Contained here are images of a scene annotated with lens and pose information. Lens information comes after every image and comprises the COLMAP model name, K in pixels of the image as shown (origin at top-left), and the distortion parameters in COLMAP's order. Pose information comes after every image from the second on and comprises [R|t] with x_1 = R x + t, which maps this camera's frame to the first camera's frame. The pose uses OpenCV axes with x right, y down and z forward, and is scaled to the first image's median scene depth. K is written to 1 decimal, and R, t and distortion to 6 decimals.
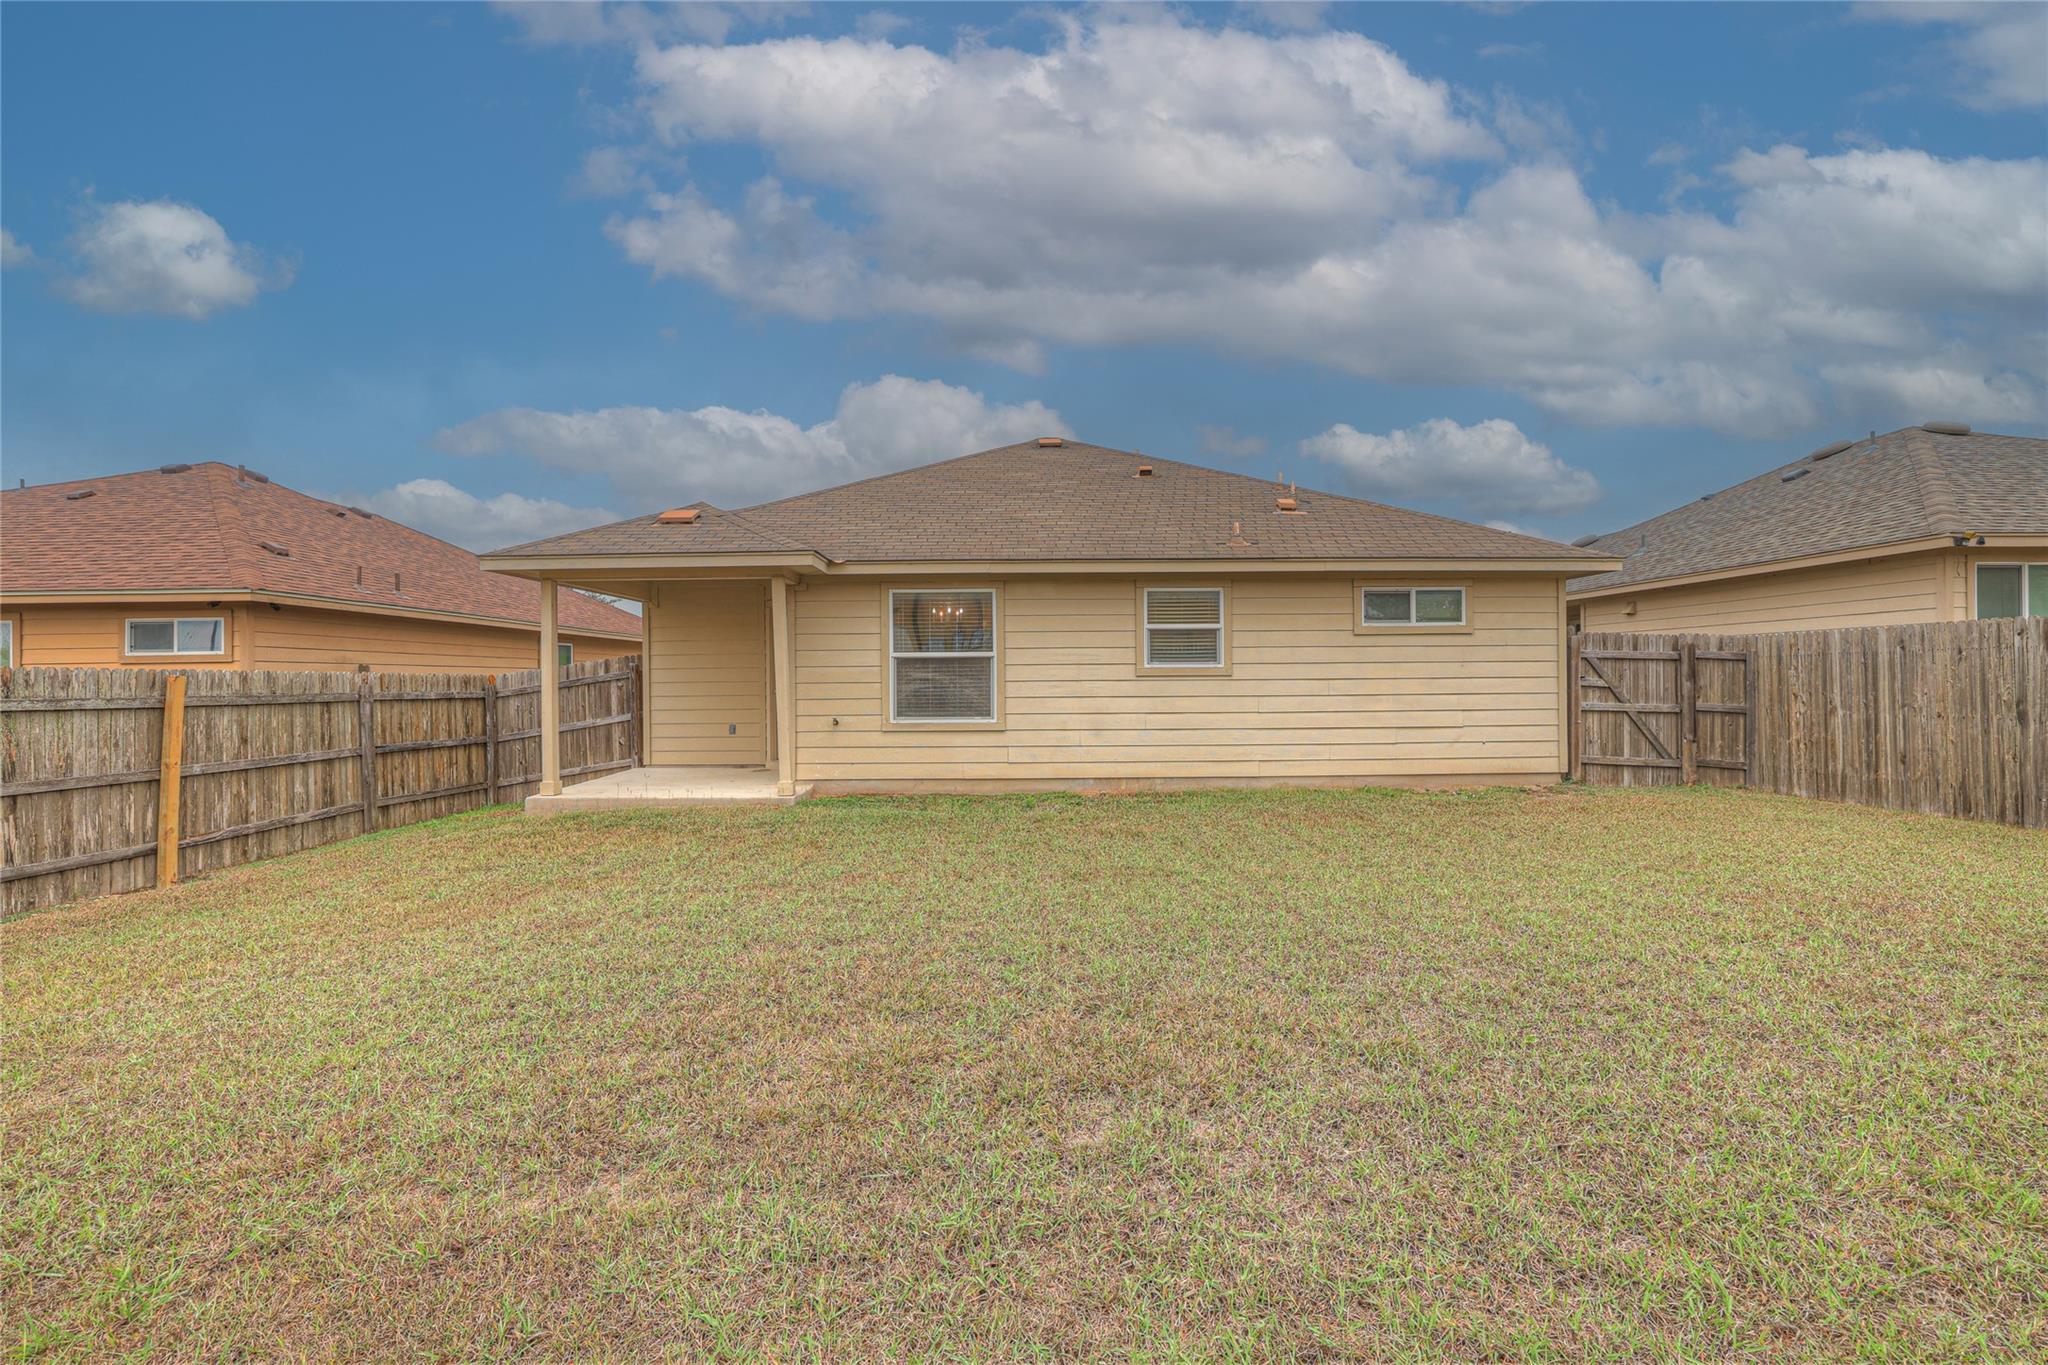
lens RADIAL K [[872.2, 0, 1013.3], [0, 872.2, 684.6], [0, 0, 1]] dist [-0.042226, 0.016734]
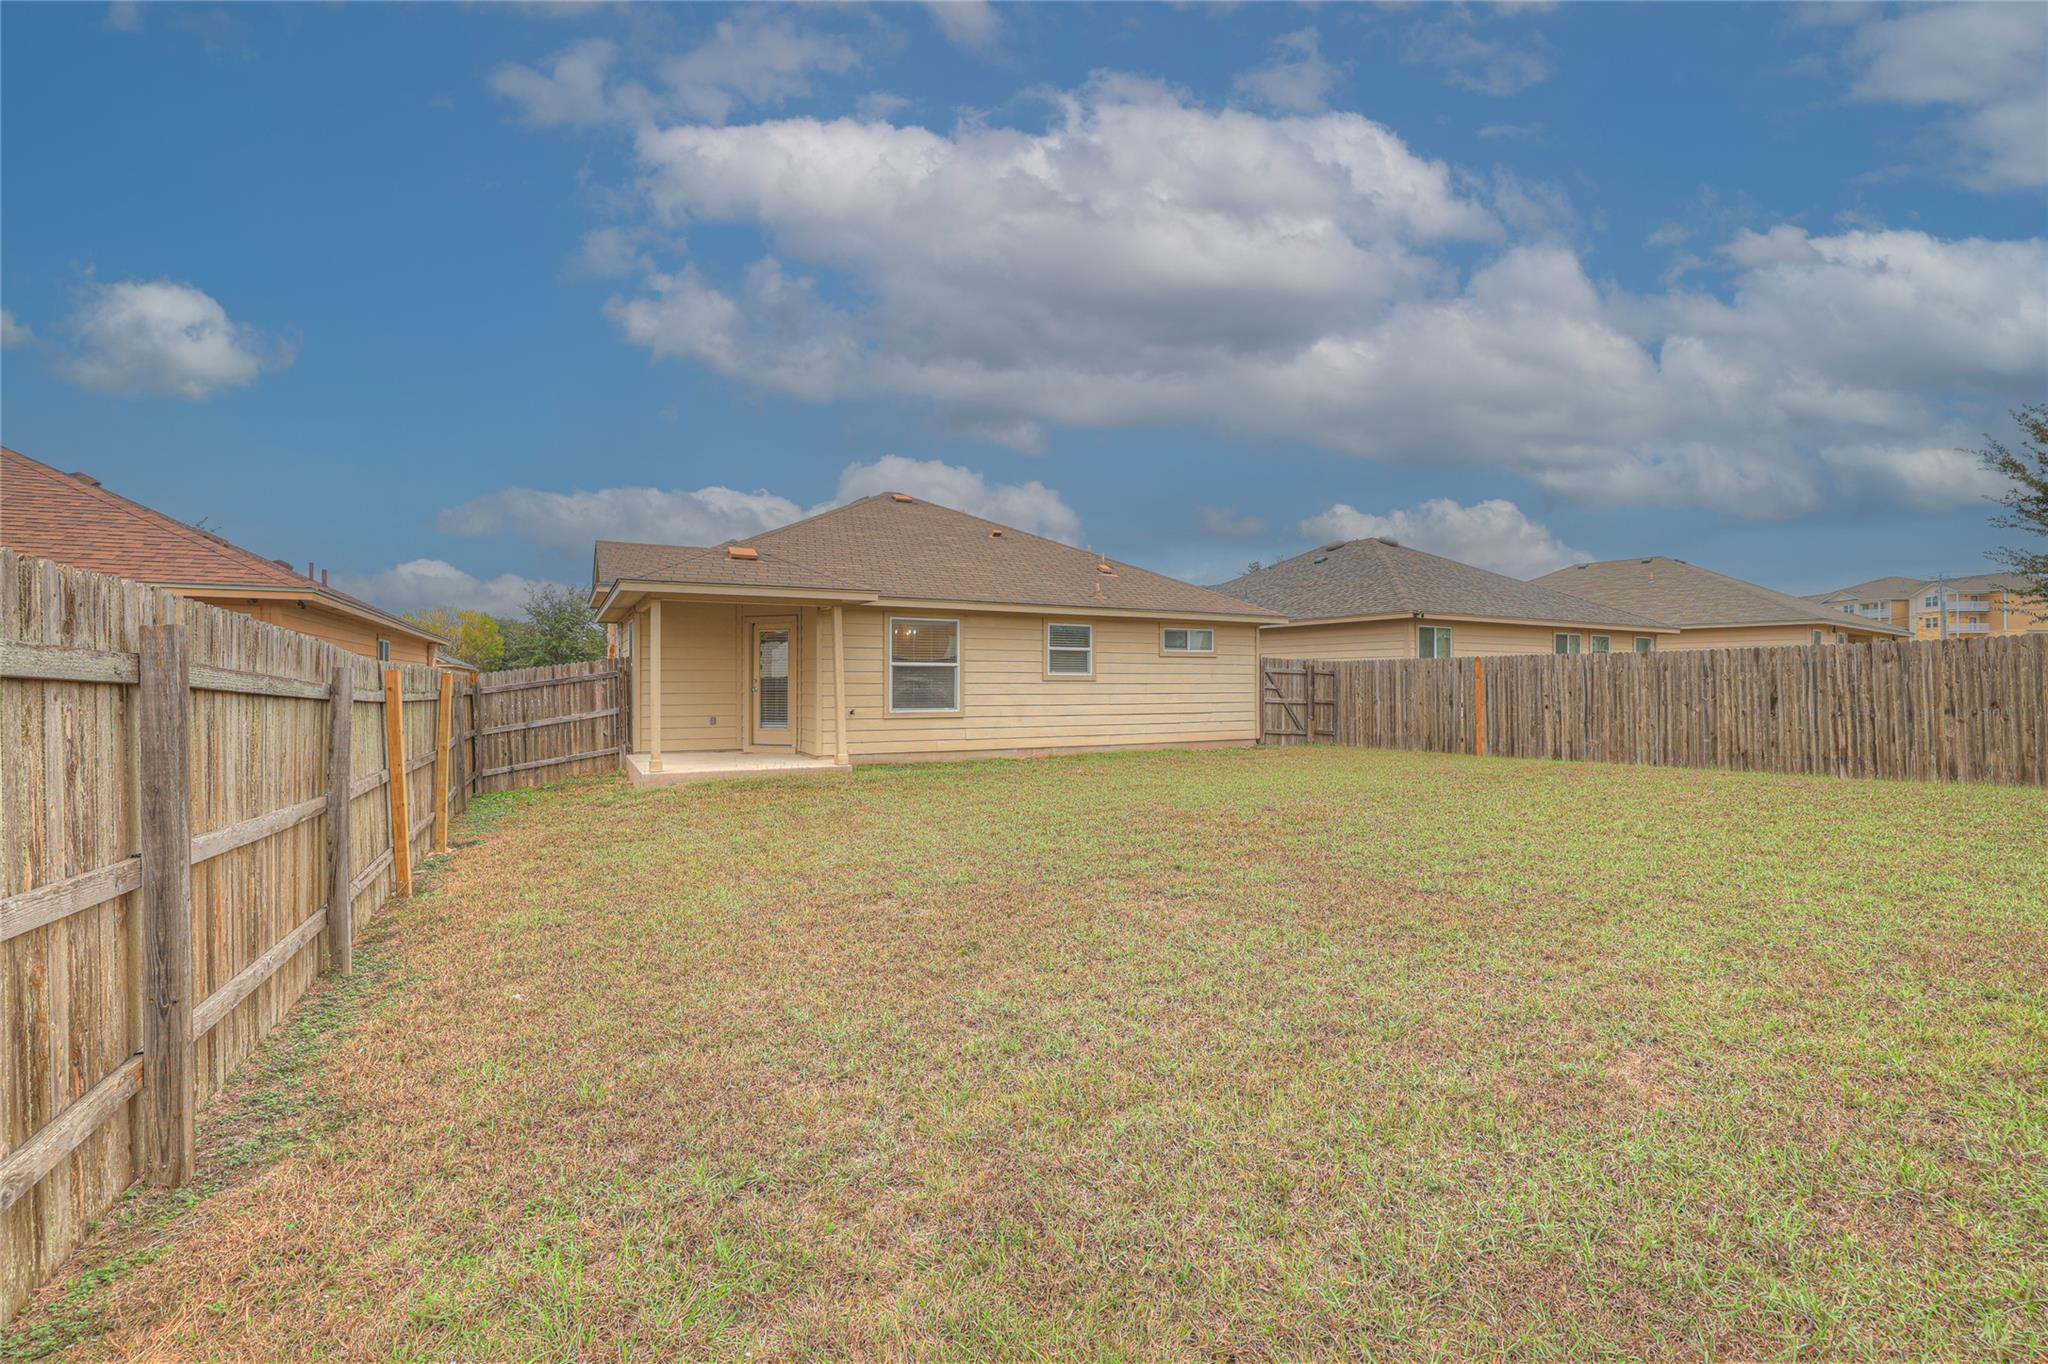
lens RADIAL K [[872.2, 0, 1013.3], [0, 872.2, 684.1], [0, 0, 1]] dist [-0.042226, 0.016734]
pose [[0.886566, 0.007101, 0.462548, -0.608134], [-0.005436, 0.999973, -0.004932, 0.004095], [-0.462571, 0.001858, 0.886580, -0.326524]]
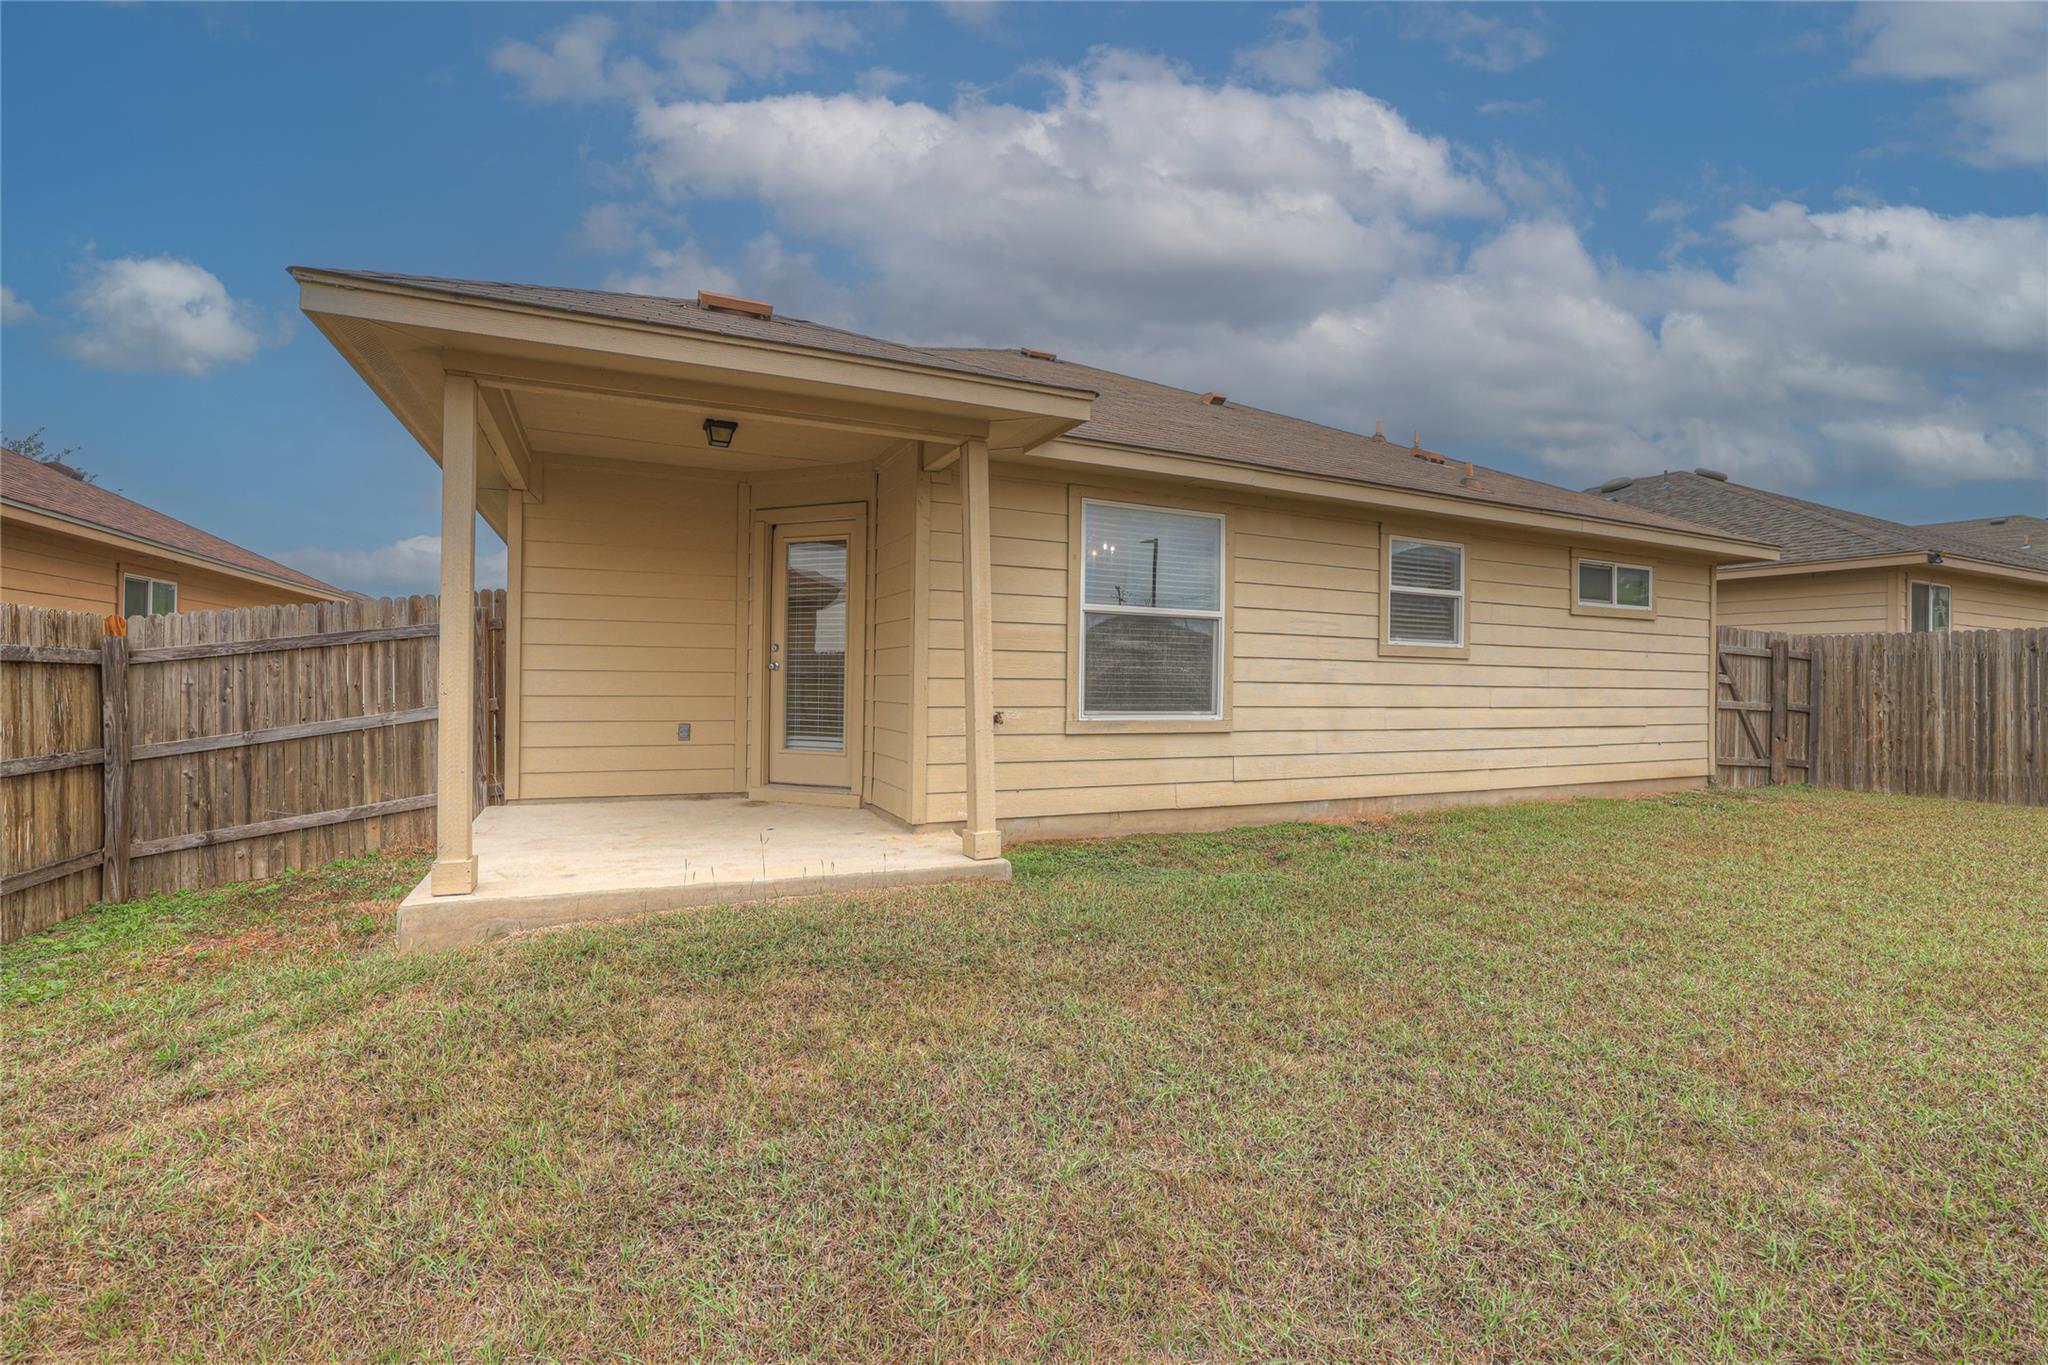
lens RADIAL K [[872.2, 0, 1013.3], [0, 872.2, 684.6], [0, 0, 1]] dist [-0.042226, 0.016734]
pose [[0.911388, 0.018626, 0.411126, -0.427326], [-0.018658, 0.999818, -0.003934, 0.022367], [-0.411124, -0.004086, 0.911570, 0.469547]]
